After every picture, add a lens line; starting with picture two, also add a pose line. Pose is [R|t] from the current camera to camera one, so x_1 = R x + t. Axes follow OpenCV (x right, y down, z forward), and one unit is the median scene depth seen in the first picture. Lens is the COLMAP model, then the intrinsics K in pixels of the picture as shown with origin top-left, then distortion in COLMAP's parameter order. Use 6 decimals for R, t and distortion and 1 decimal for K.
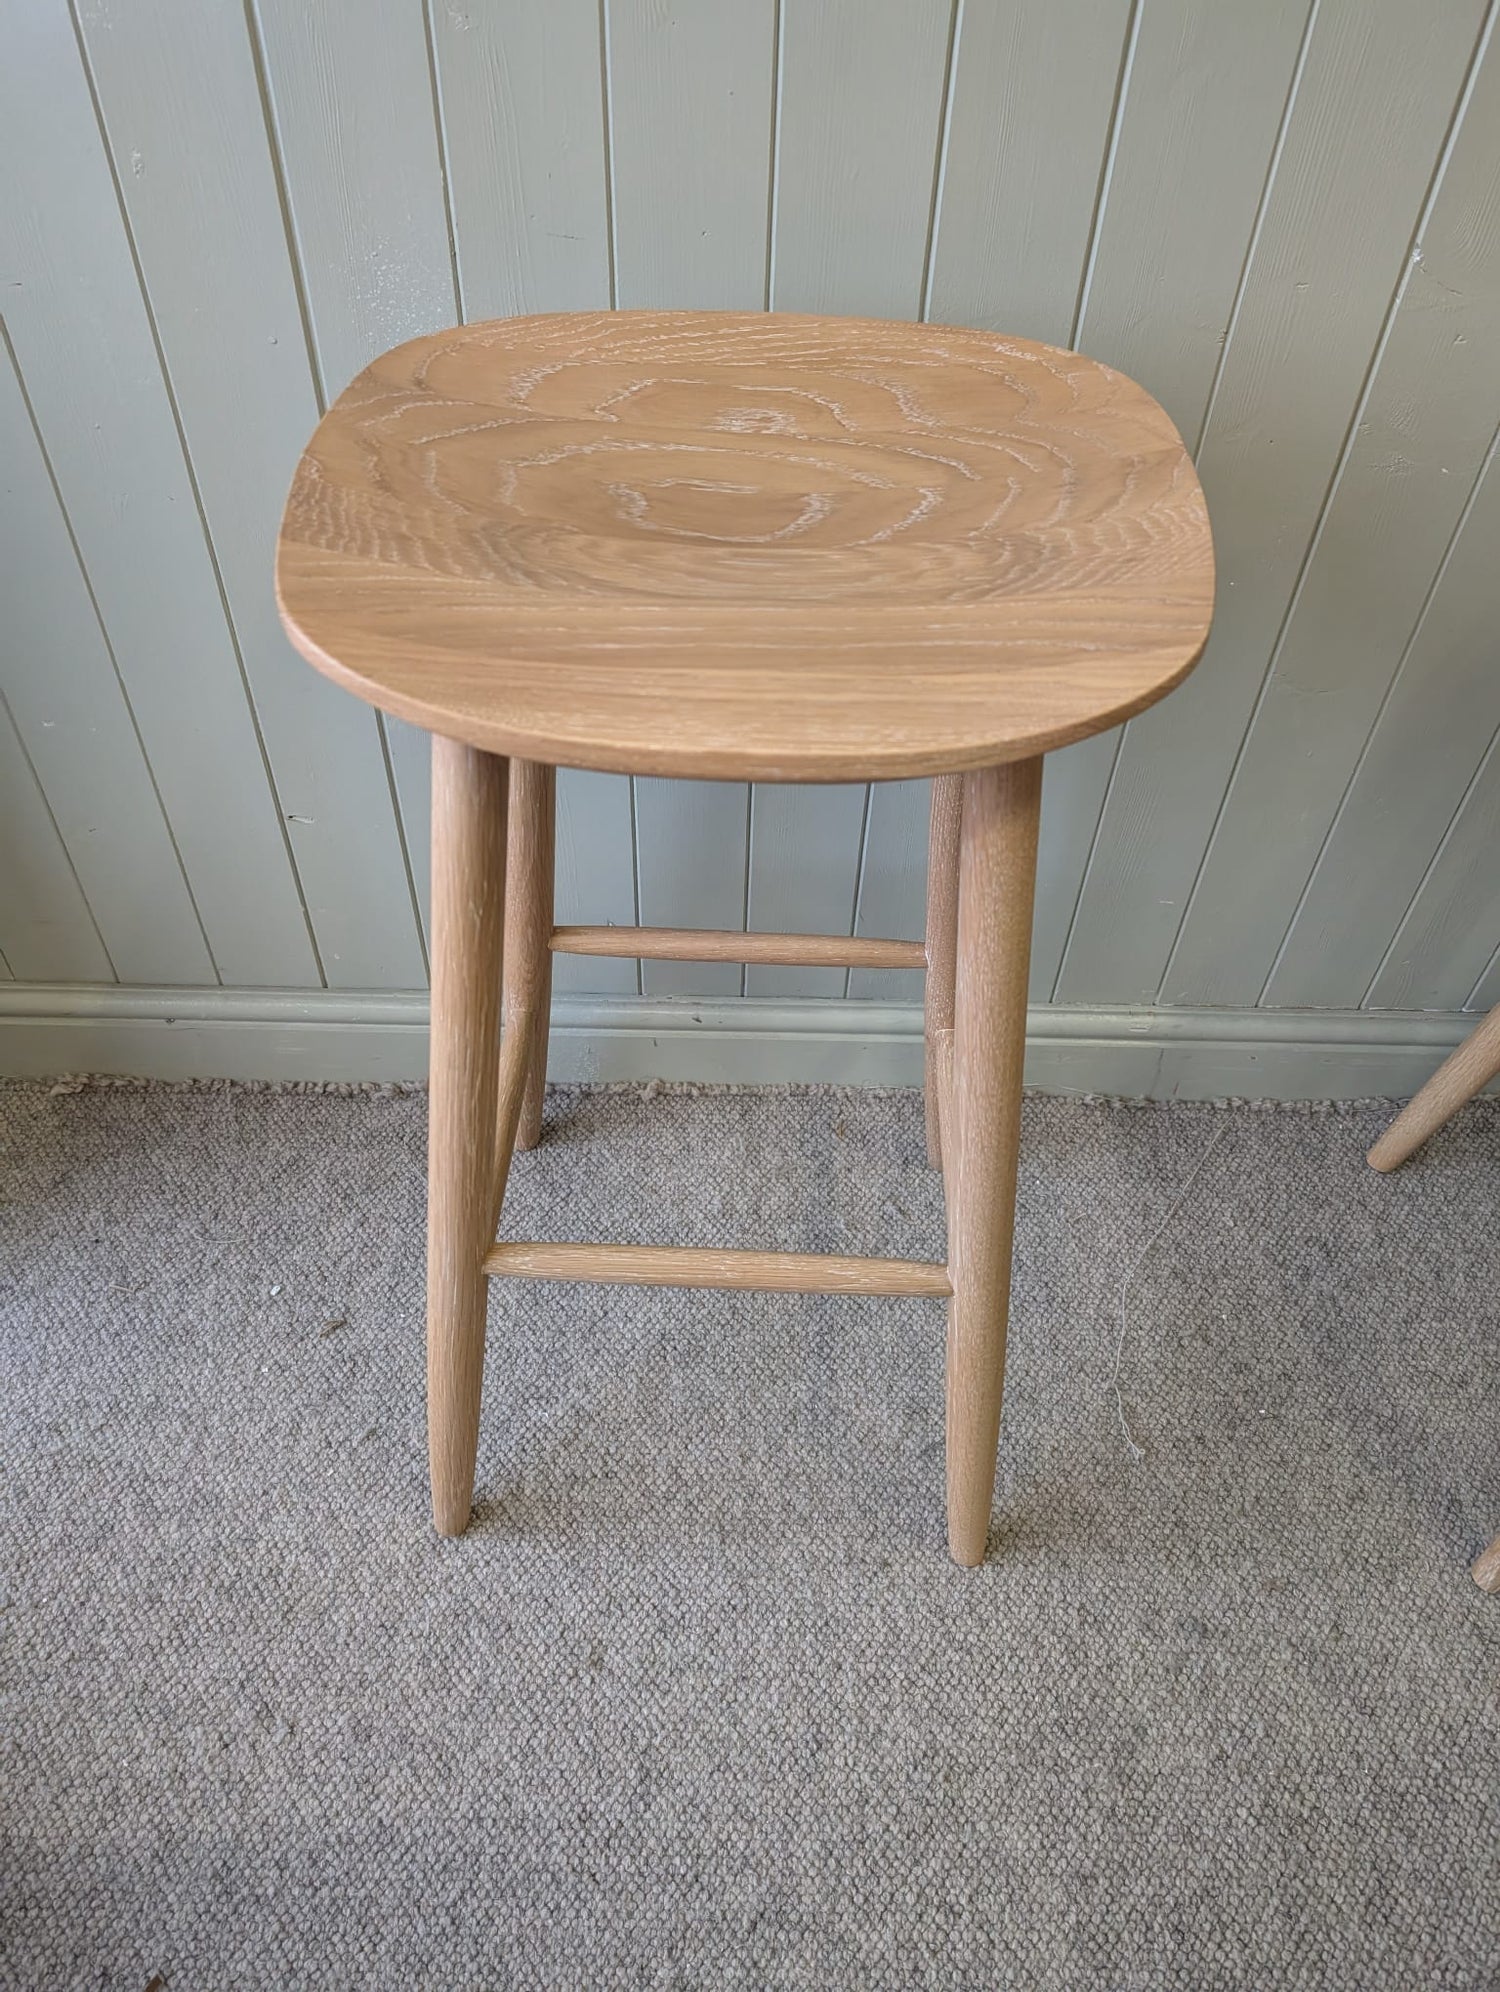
lens RADIAL K [[1480.2, 0, 740.9], [0, 1480.2, 986.4], [0, 0, 1]] dist [0.012733, -0.022753]
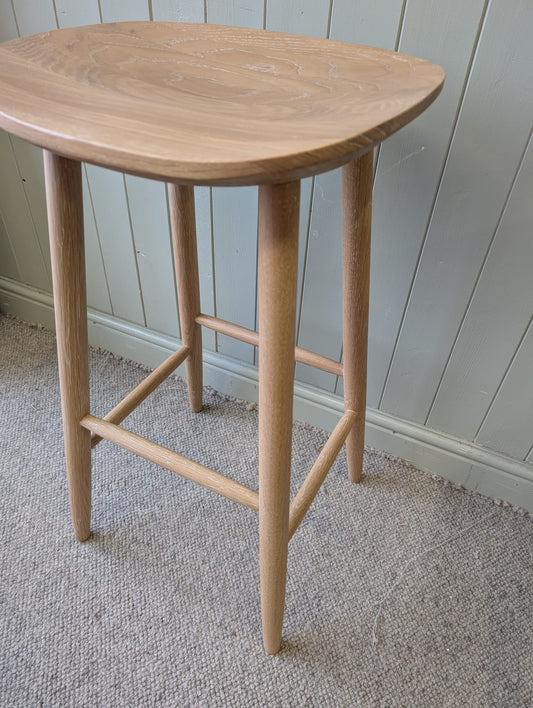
lens RADIAL K [[526.1, 0, 269.0], [0, 526.1, 358.0], [0, 0, 1]] dist [0.012733, -0.022753]
pose [[0.905312, 0.291997, -0.308461, 0.275695], [-0.320700, 0.946080, -0.045648, 0.033744], [0.278500, 0.140249, 0.950141, 0.250625]]
